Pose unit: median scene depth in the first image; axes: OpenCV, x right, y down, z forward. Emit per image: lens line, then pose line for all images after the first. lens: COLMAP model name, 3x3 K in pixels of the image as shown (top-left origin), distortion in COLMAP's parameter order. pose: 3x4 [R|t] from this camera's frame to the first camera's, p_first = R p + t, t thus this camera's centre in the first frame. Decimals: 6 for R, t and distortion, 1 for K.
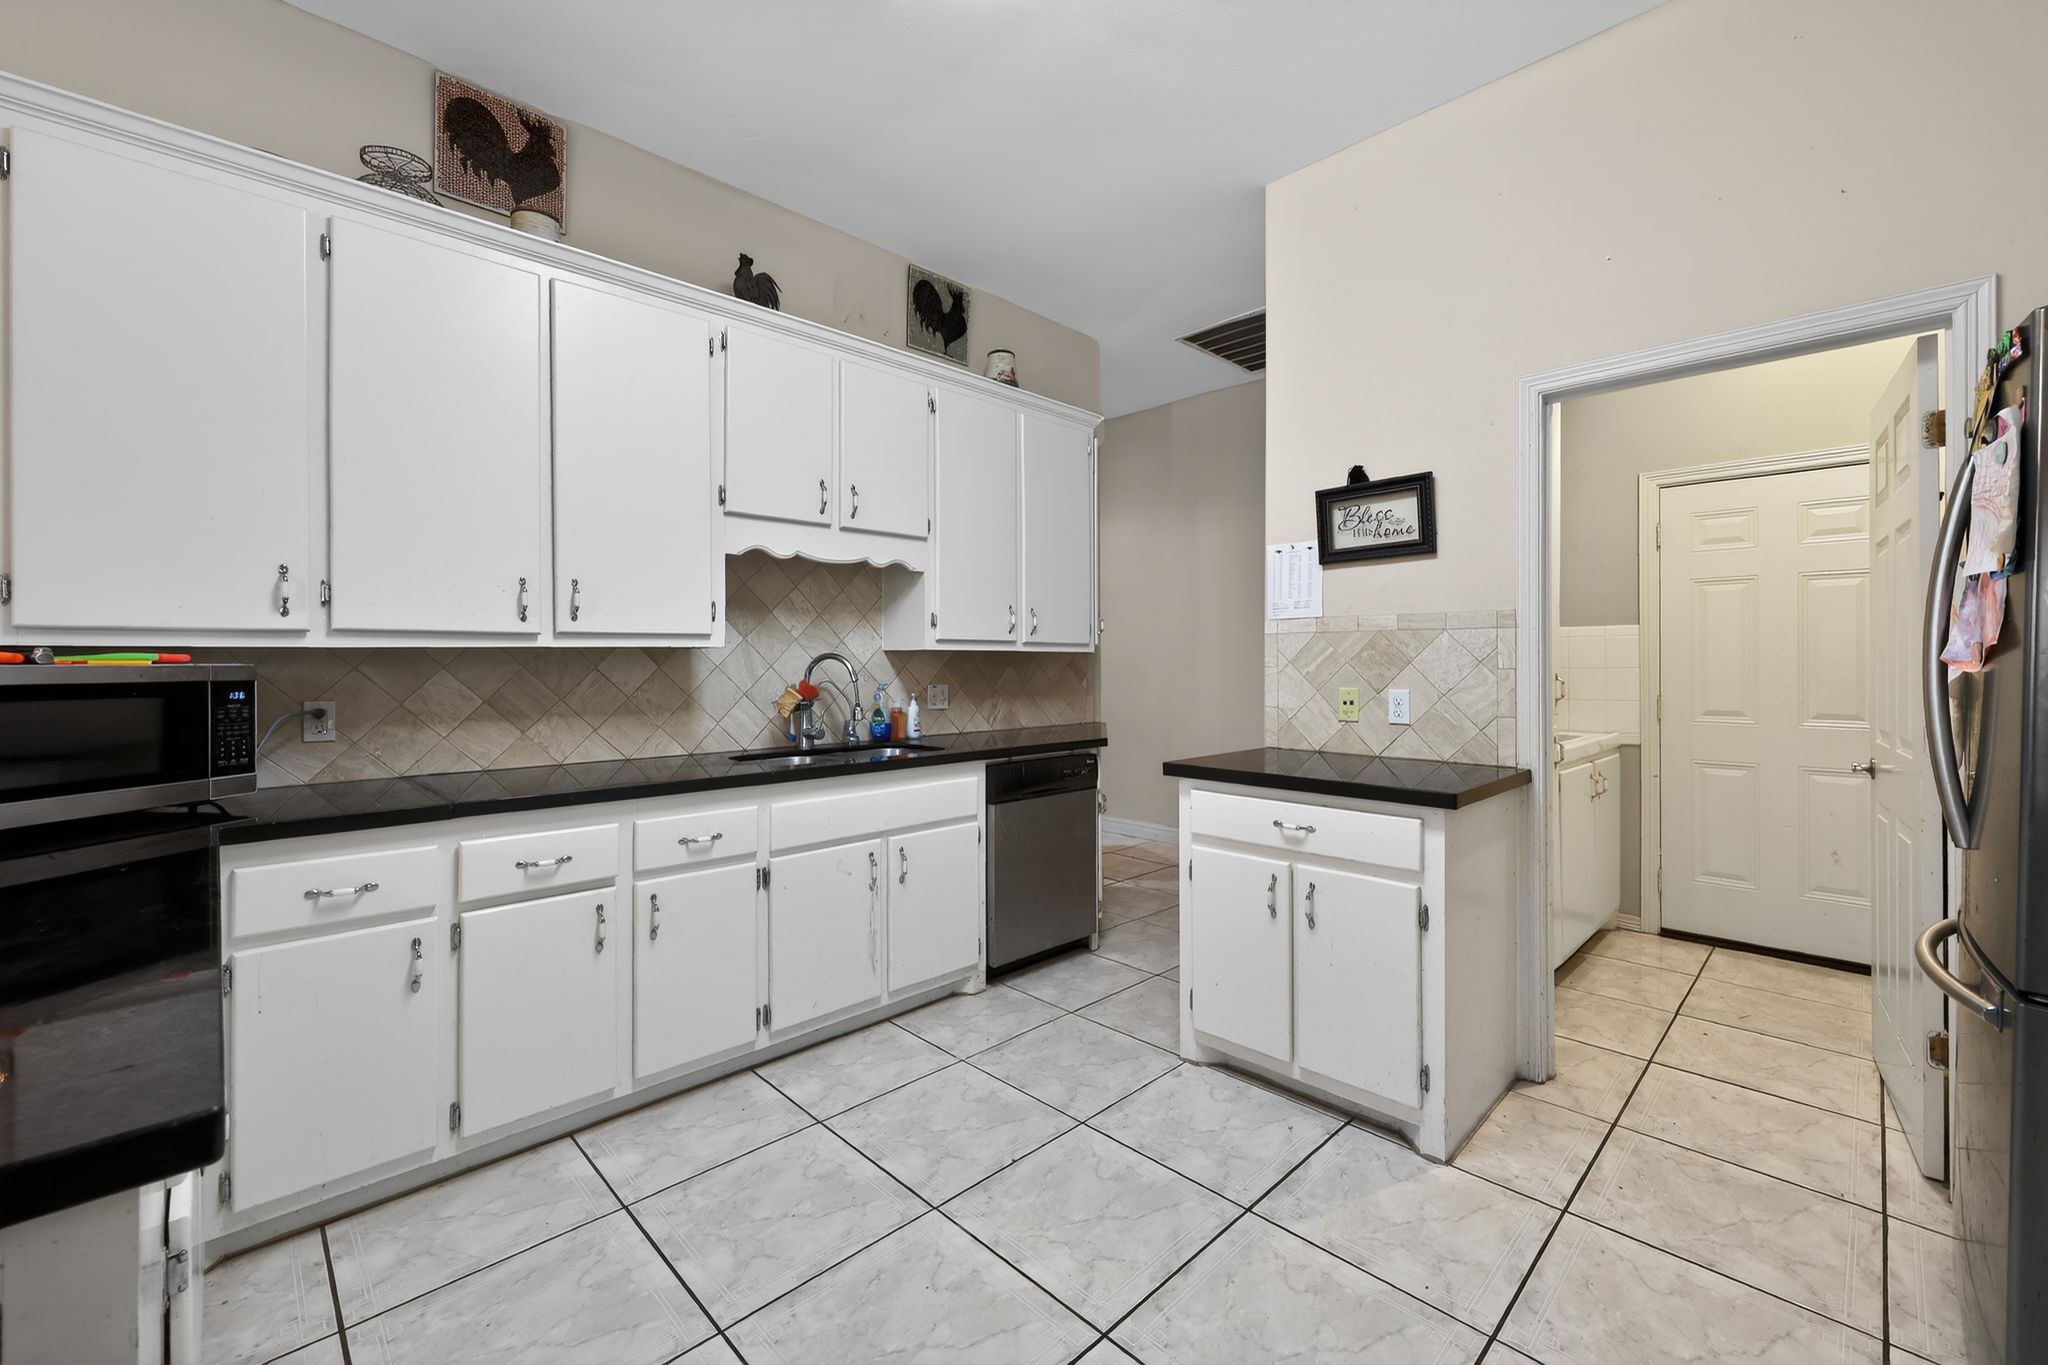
lens RADIAL K [[838.5, 0, 1018.3], [0, 838.5, 666.3], [0, 0, 1]] dist [0.001833, -0.000415]
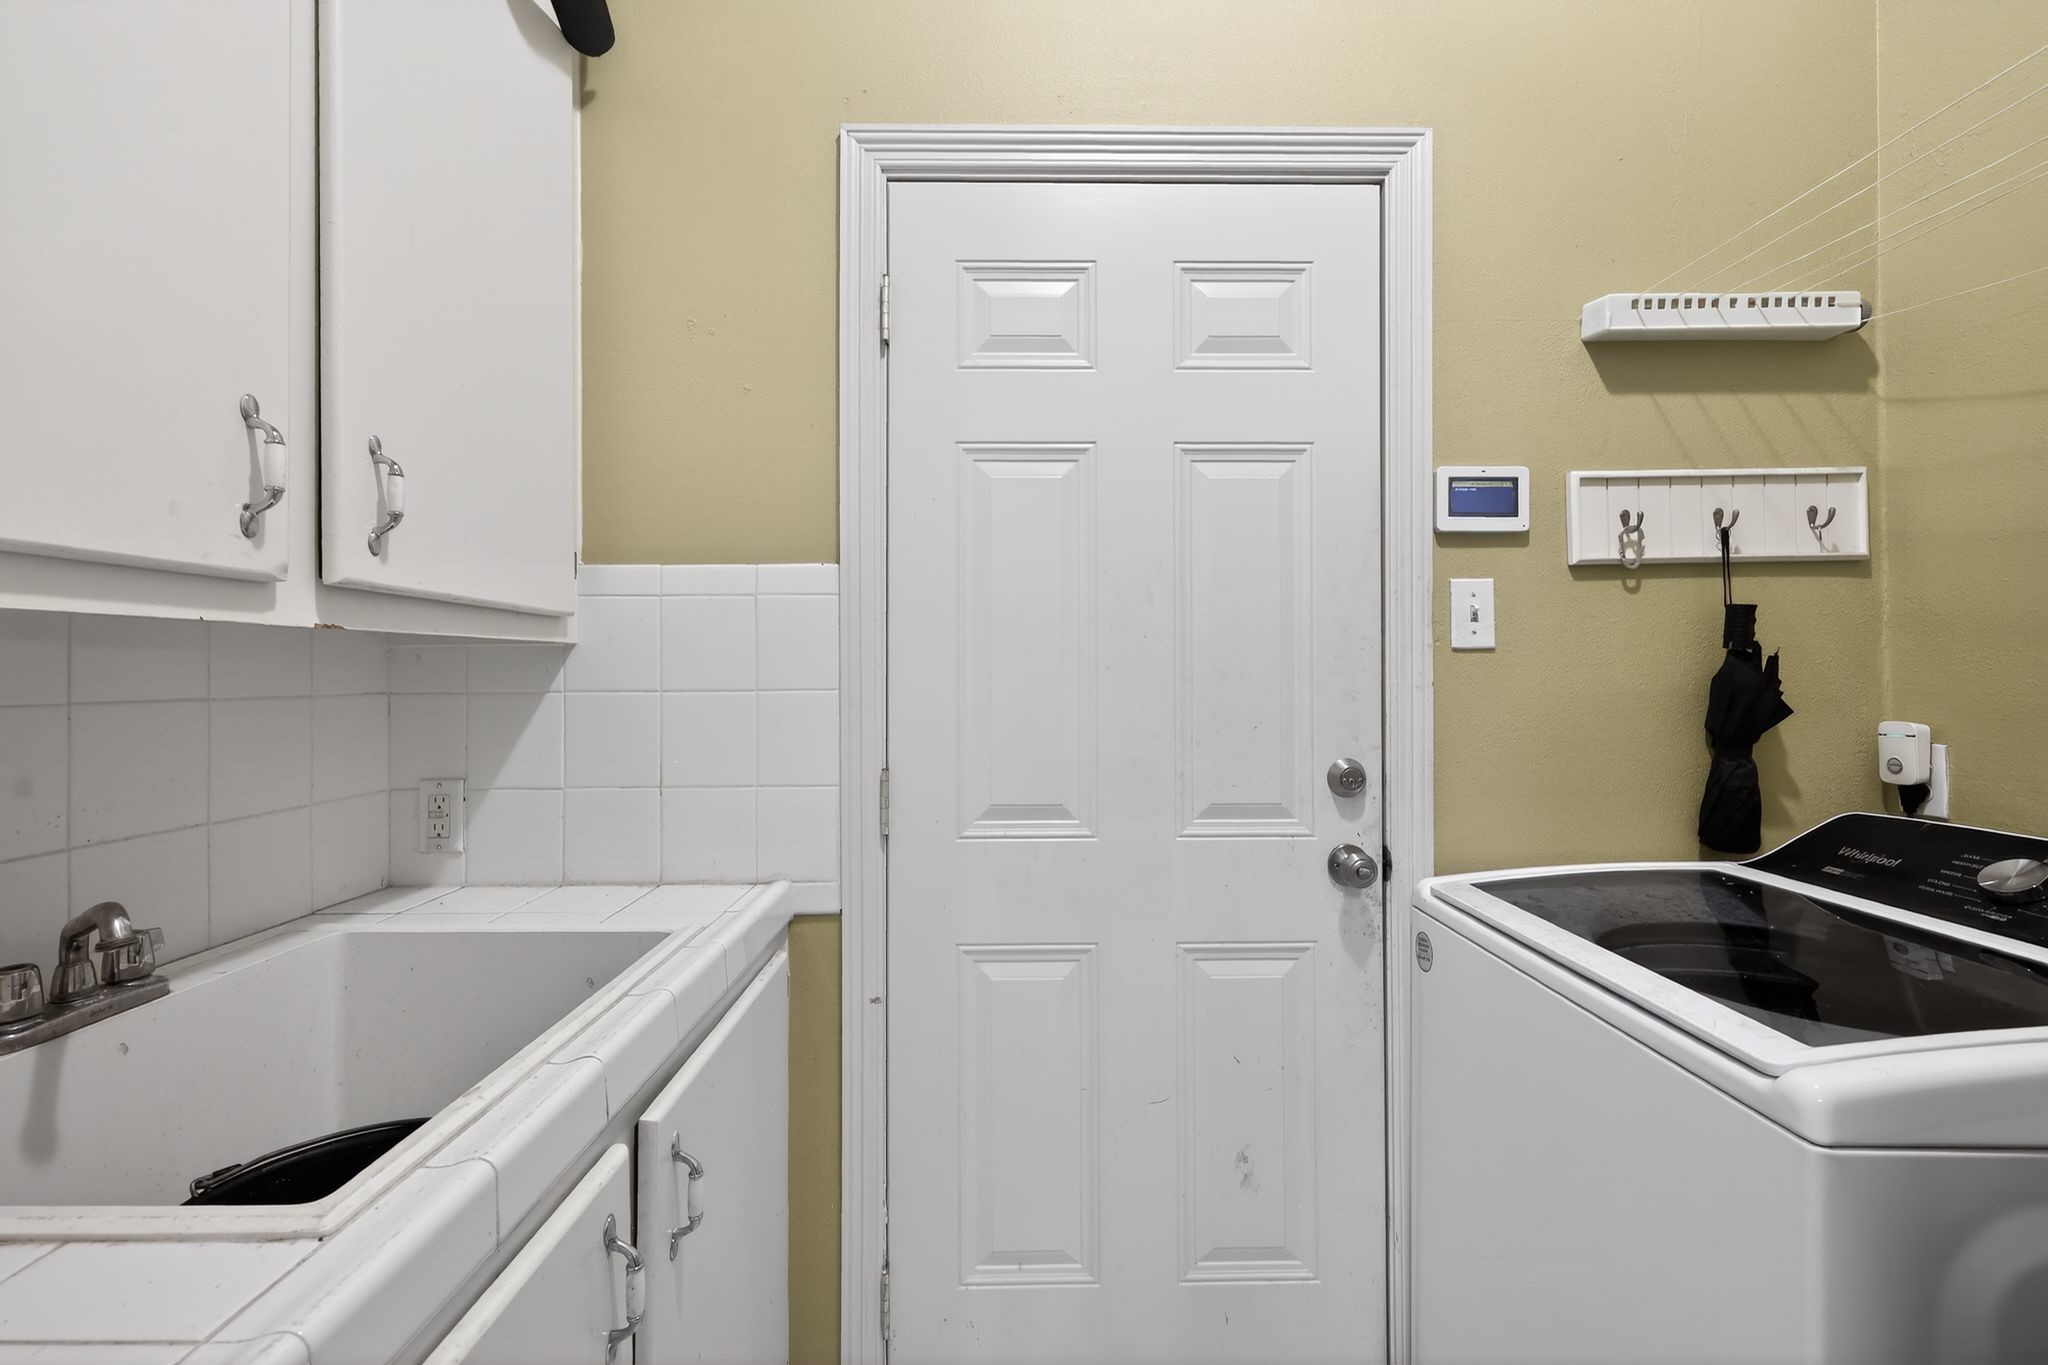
lens RADIAL K [[838.5, 0, 1017.6], [0, 838.5, 676.8], [0, 0, 1]] dist [0.001833, -0.000415]
pose [[0.681750, 0.007332, 0.731548, 0.548296], [-0.000566, 0.999955, -0.009494, 0.000759], [-0.731585, 0.006059, 0.681724, 0.724859]]
